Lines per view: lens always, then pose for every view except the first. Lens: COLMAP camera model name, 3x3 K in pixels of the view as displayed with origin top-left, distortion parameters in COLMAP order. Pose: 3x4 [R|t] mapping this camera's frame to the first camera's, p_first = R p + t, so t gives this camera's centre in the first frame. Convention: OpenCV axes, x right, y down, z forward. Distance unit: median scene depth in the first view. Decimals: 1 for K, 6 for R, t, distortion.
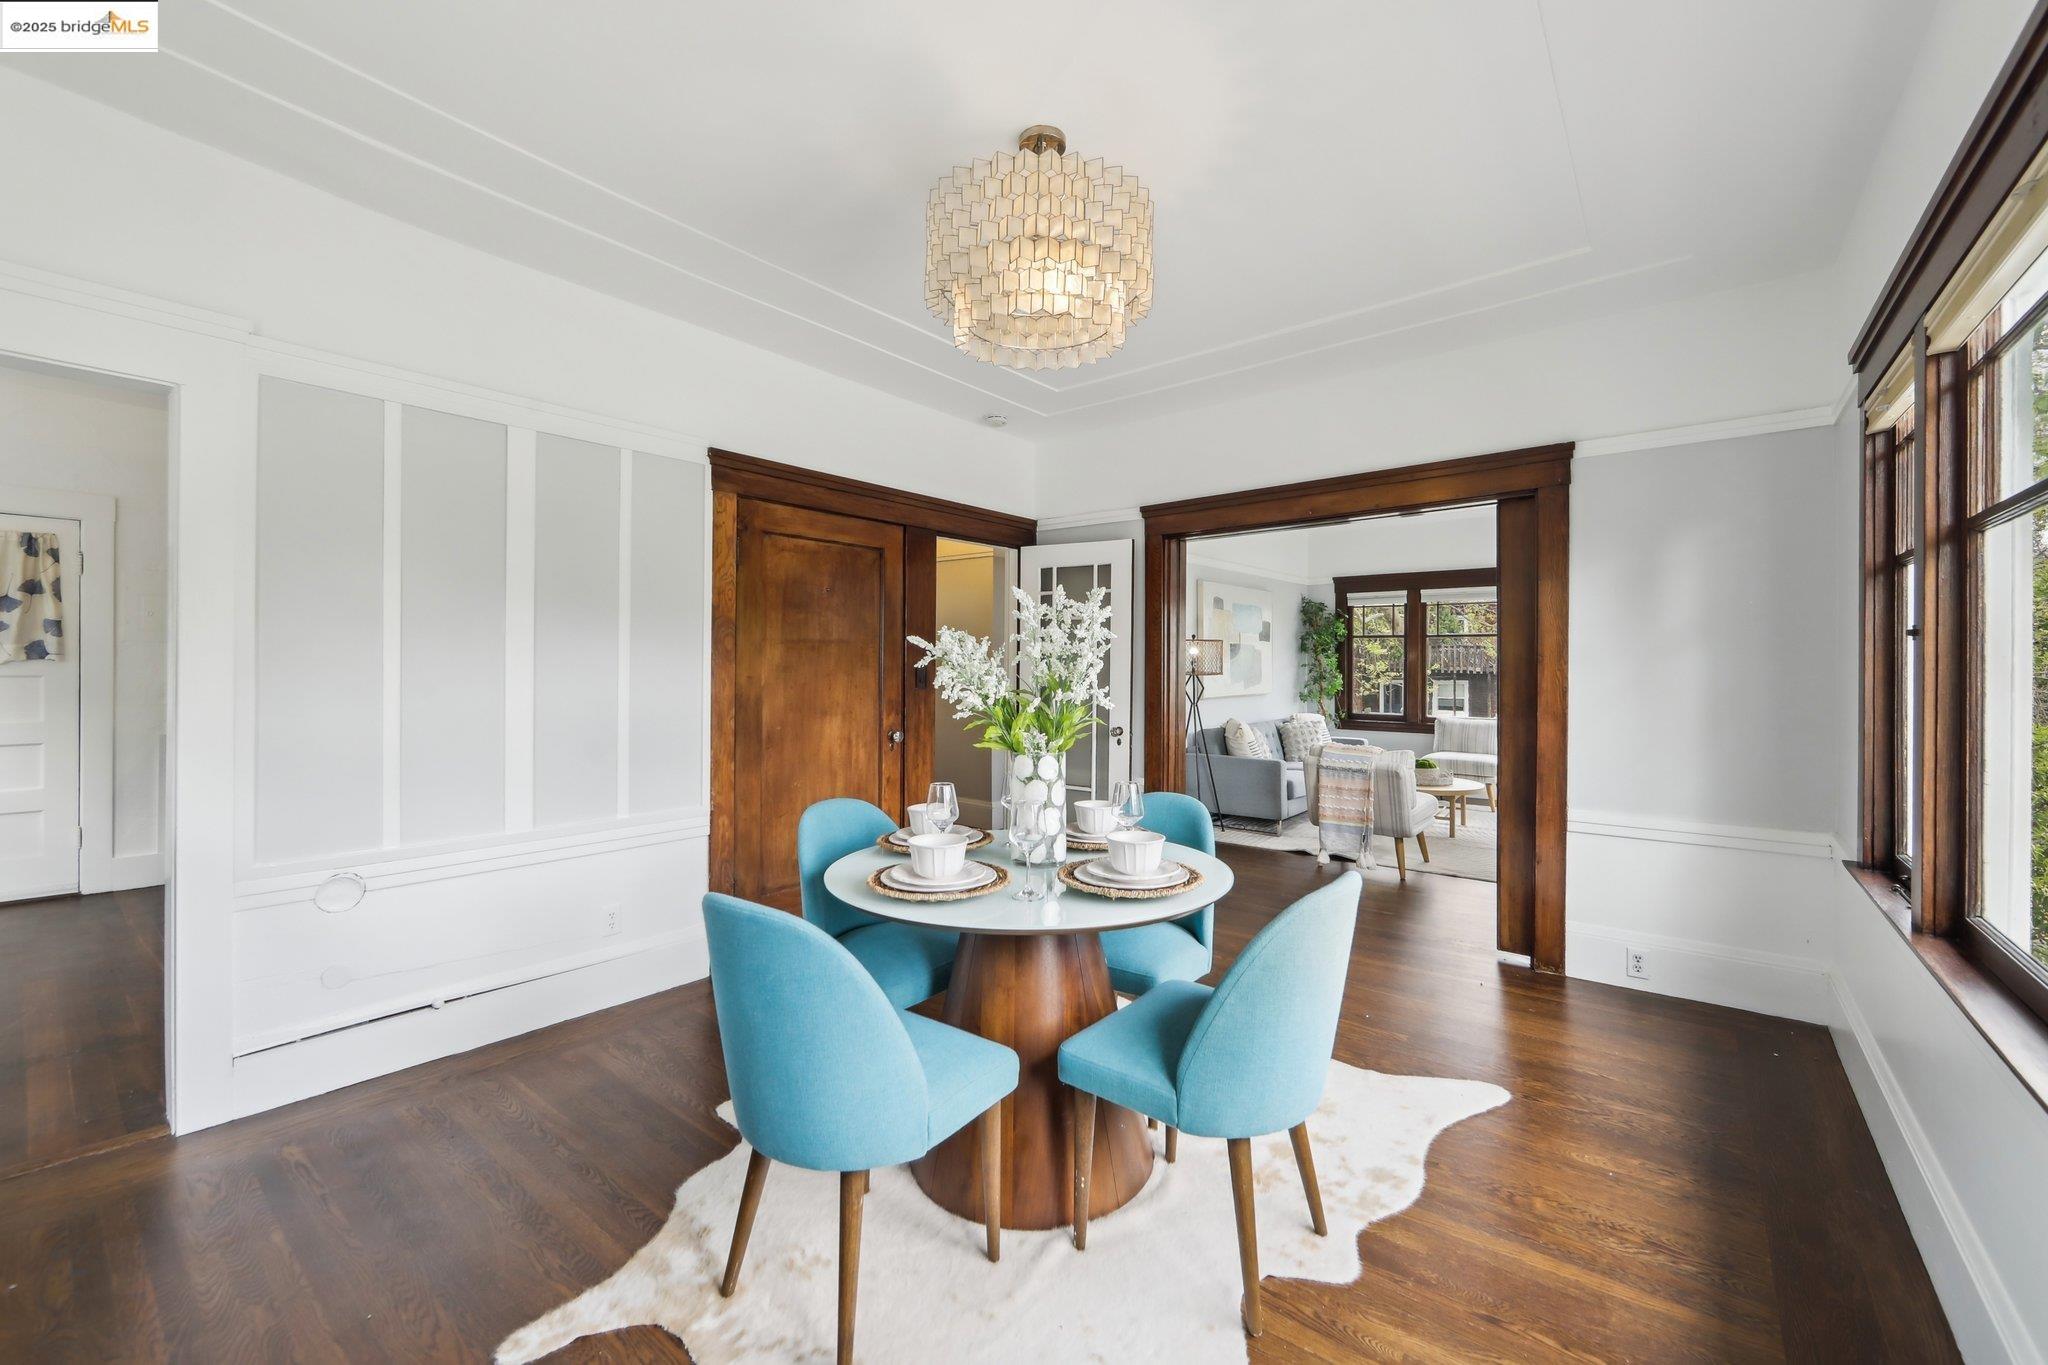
lens RADIAL K [[815.4, 0, 1028.4], [0, 815.4, 659.4], [0, 0, 1]] dist [-0.002564, 0.000282]
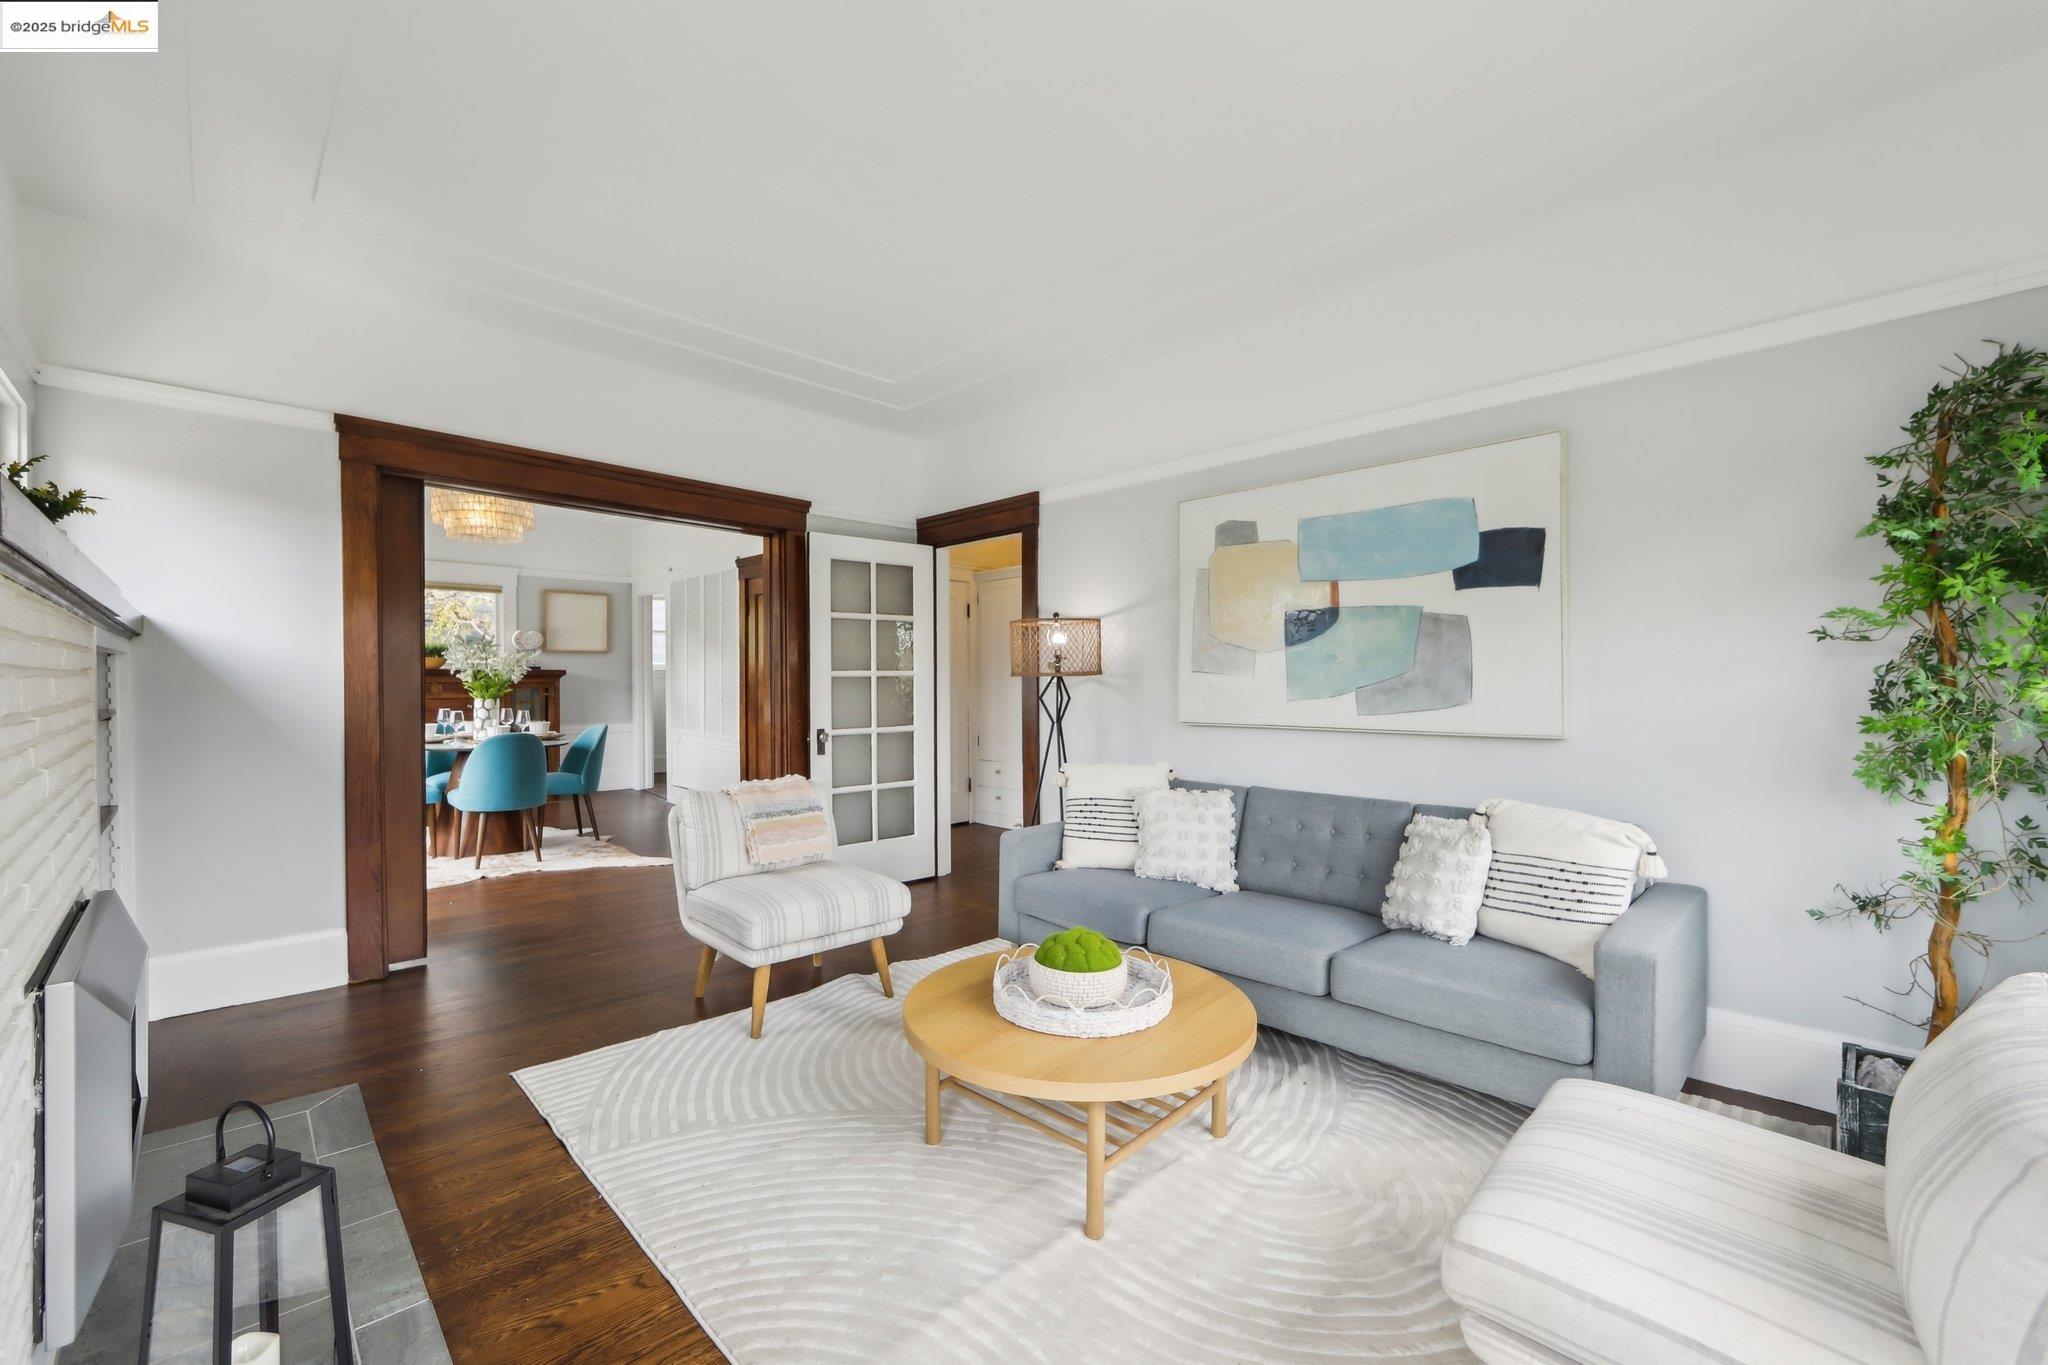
lens RADIAL K [[844.6, 0, 1023.2], [0, 844.6, 674.5], [0, 0, 1]] dist [-0.001780, 0.000781]
pose [[-0.129721, -0.008167, -0.991517, 0.628404], [0.006046, 0.999941, -0.009027, 0.016469], [0.991532, -0.007166, -0.129664, 0.770273]]
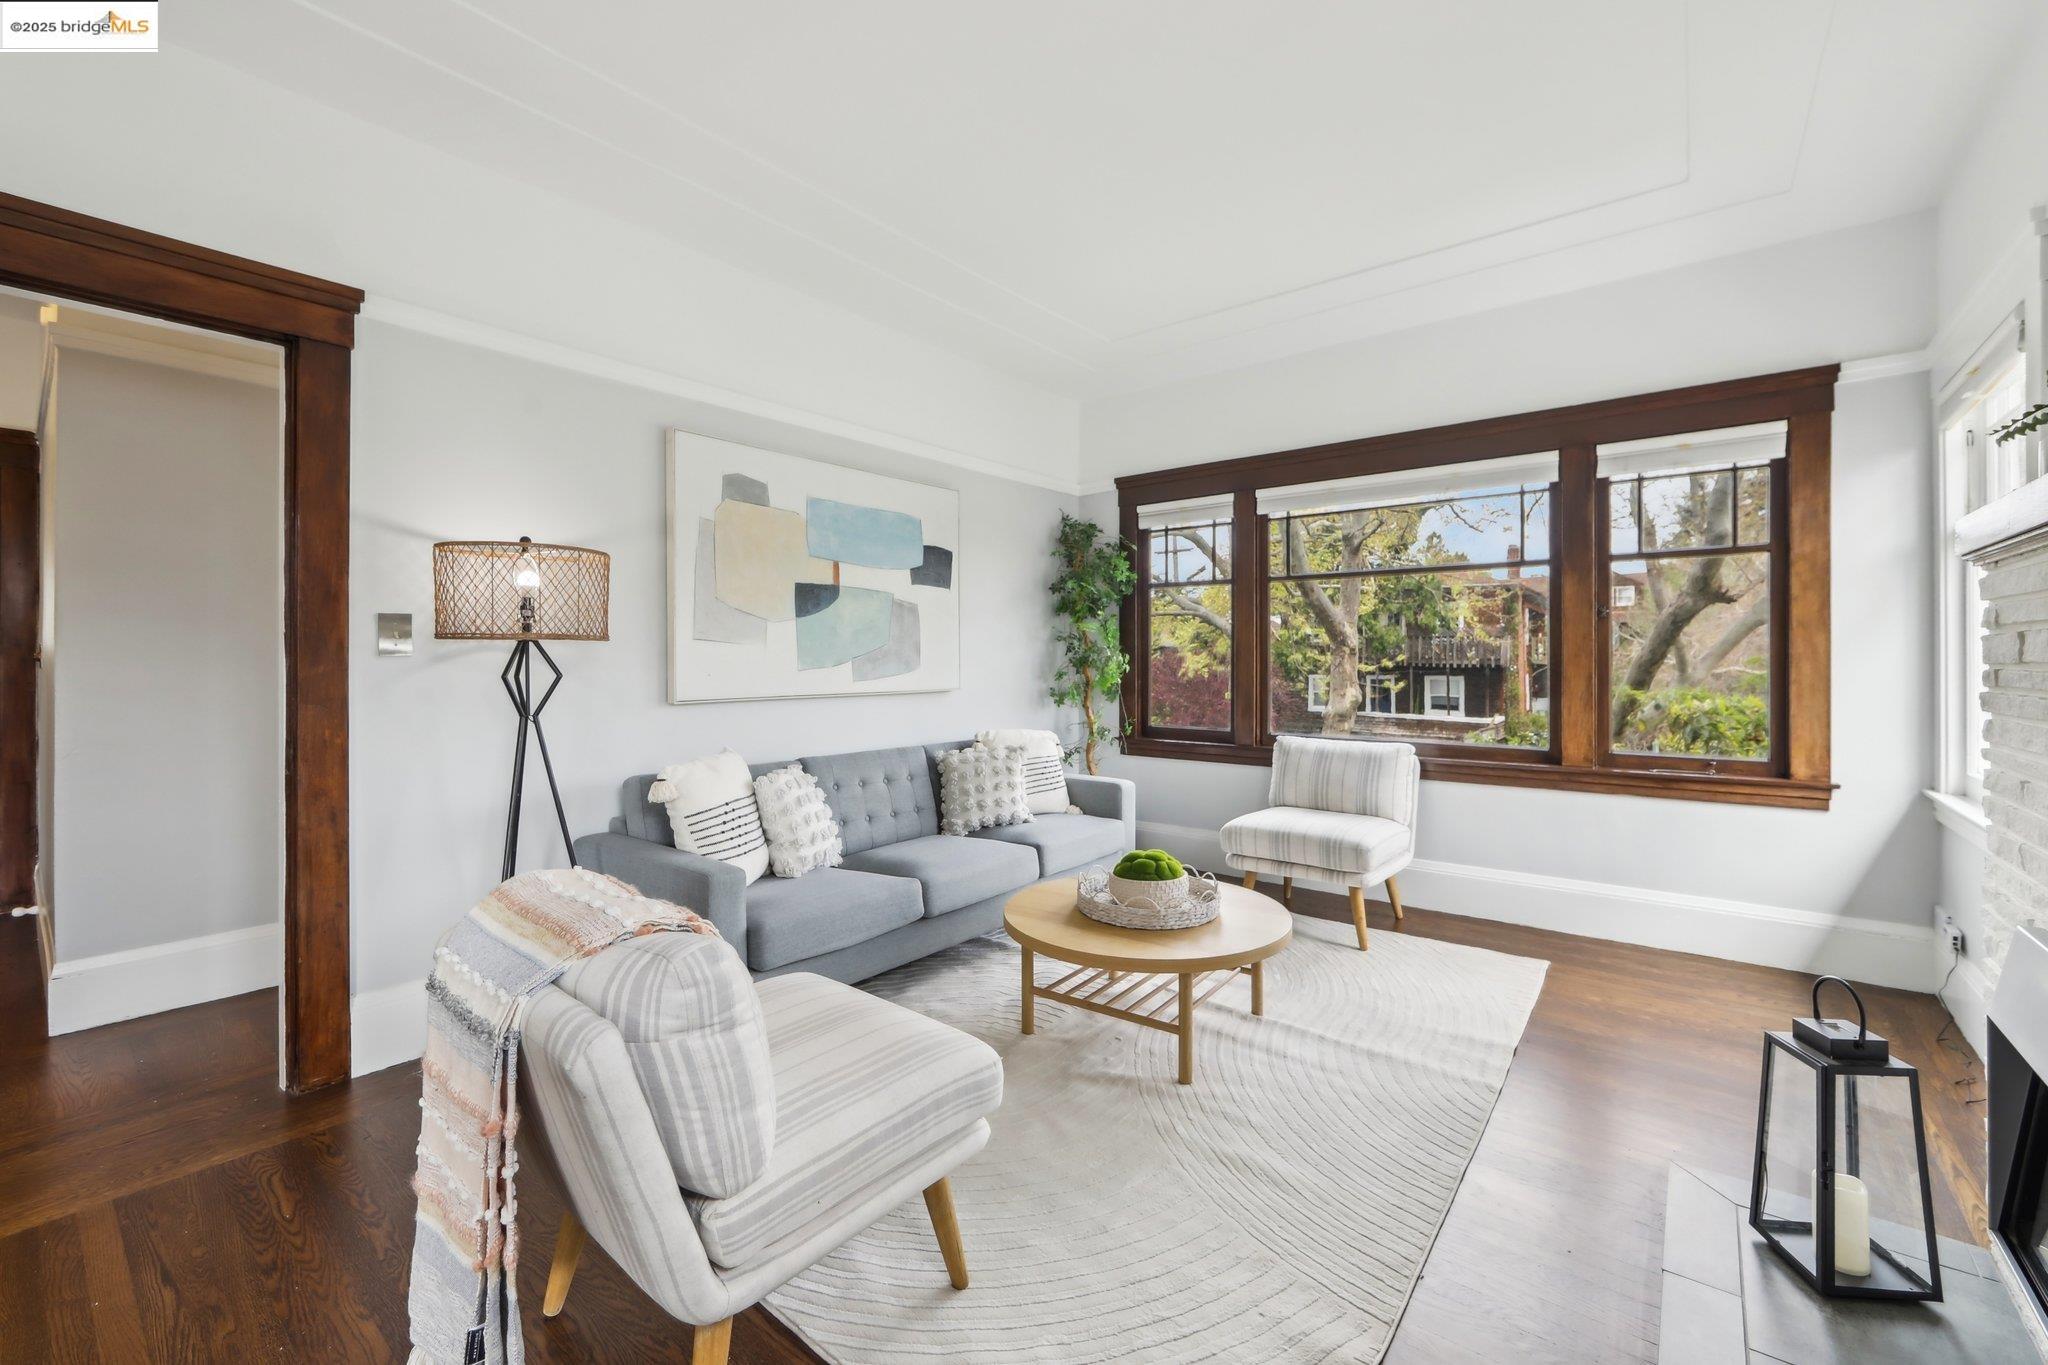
lens RADIAL K [[815.4, 0, 1028.4], [0, 815.4, 659.4], [0, 0, 1]] dist [-0.002564, 0.000282]
pose [[0.999175, 0.000732, -0.040605, 0.340909], [-0.000420, 0.999970, 0.007686, 0.017409], [0.040610, -0.007663, 0.999146, 0.453016]]
